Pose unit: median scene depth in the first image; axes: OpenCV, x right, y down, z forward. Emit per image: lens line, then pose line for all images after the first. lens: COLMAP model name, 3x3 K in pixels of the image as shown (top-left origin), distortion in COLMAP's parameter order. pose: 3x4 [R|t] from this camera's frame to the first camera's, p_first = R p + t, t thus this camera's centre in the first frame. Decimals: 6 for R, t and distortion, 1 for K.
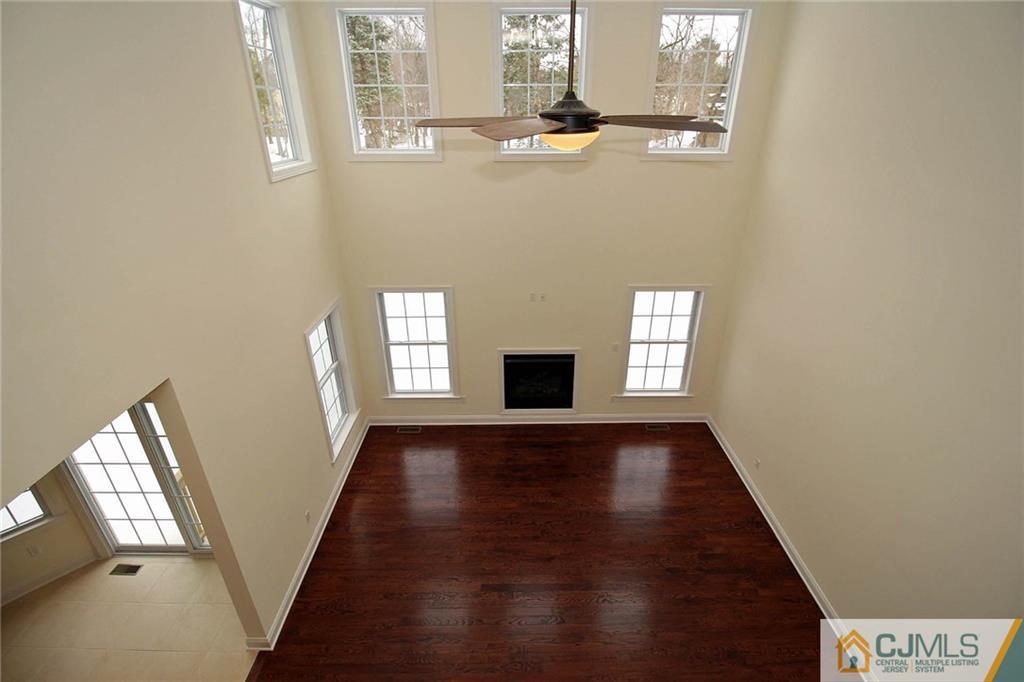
lens RADIAL K [[479.1, 0, 518.8], [0, 479.1, 347.4], [0, 0, 1]] dist [-0.005736, -0.003900]
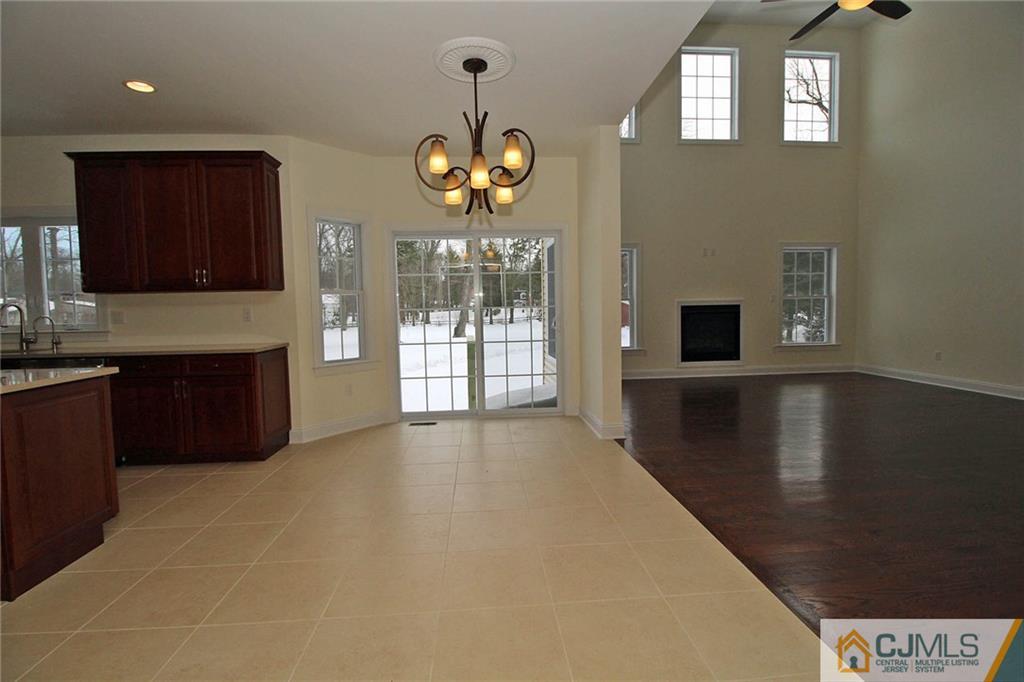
lens RADIAL K [[492.9, 0, 510.9], [0, 492.9, 343.1], [0, 0, 1]] dist [-0.003904, -0.006536]
pose [[0.997462, -0.023904, 0.067070, -0.514233], [0.047810, 0.922881, -0.382106, 0.524236], [-0.052764, 0.384342, 0.921682, -0.030097]]
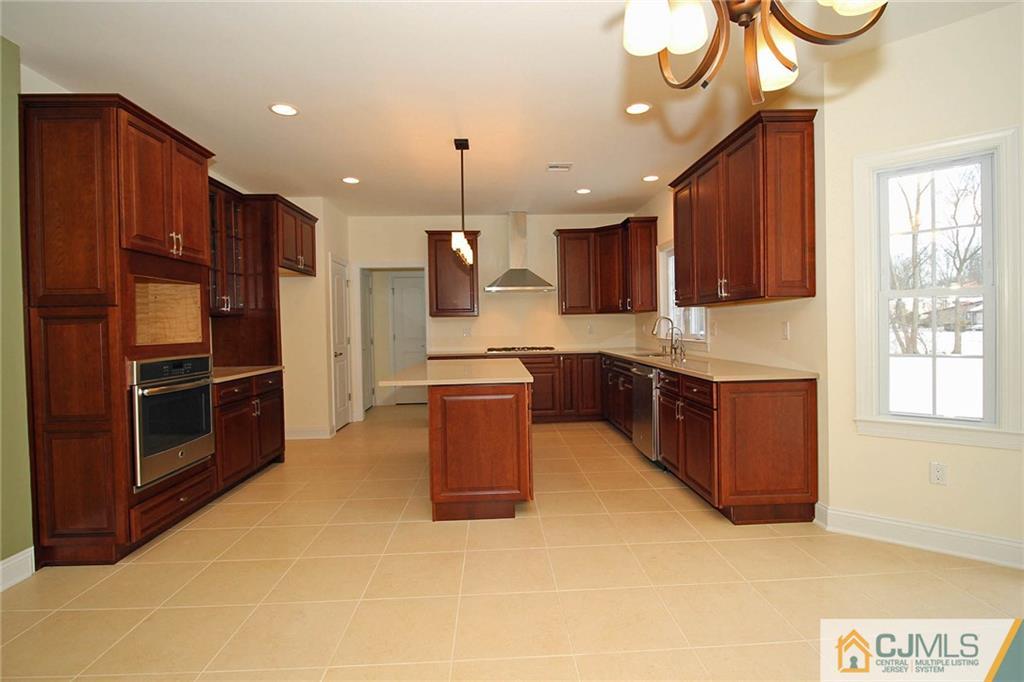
lens RADIAL K [[492.9, 0, 518.4], [0, 492.9, 340.3], [0, 0, 1]] dist [-0.003904, -0.006536]
pose [[0.038148, 0.029939, -0.998824, -0.332103], [-0.425620, 0.904837, 0.010866, 0.338199], [0.904098, 0.424705, 0.047260, 0.317852]]
